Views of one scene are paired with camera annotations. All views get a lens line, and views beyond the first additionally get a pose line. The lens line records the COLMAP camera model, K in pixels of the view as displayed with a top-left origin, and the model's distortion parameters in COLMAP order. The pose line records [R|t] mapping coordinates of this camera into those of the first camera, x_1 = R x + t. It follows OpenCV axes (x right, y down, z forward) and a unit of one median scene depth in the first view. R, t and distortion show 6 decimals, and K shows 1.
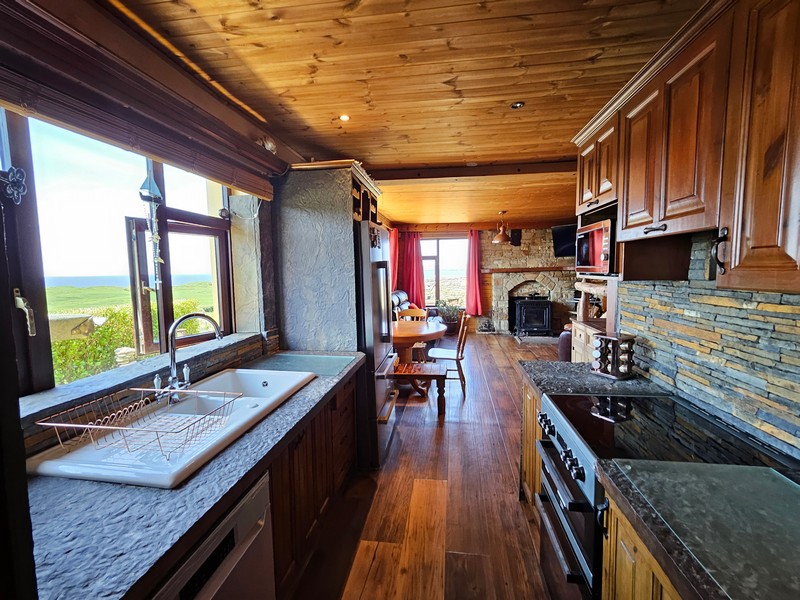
lens RADIAL K [[366.7, 0, 400.0], [0, 366.7, 300.0], [0, 0, 1]] dist [0.002585, 0.000431]
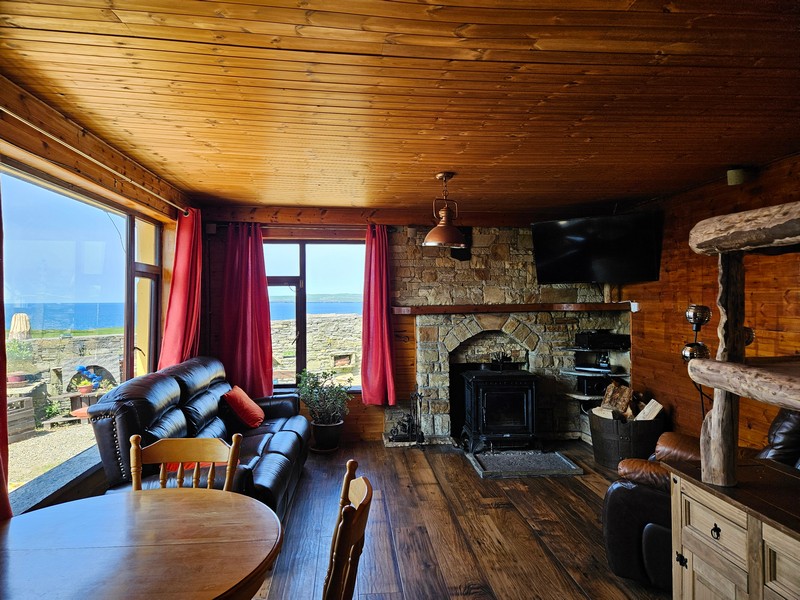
lens RADIAL K [[534.8, 0, 406.0], [0, 534.8, 299.9], [0, 0, 1]] dist [0.089540, -0.079939]
pose [[0.968241, 0.011137, 0.249770, 0.064528], [0.010262, 0.996395, -0.084209, -0.034674], [-0.249807, 0.084097, 0.964637, 0.330877]]
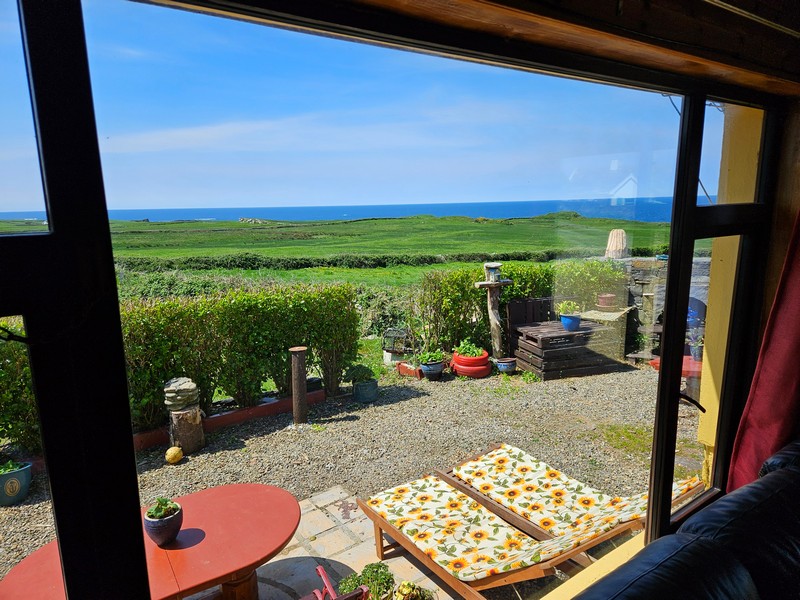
lens RADIAL K [[534.8, 0, 406.0], [0, 534.8, 299.9], [0, 0, 1]] dist [0.089540, -0.079939]
pose [[0.705281, 0.132071, -0.696517, 0.023061], [-0.054297, 0.989671, 0.132678, -0.098738], [0.706845, -0.055757, 0.705167, 0.631903]]
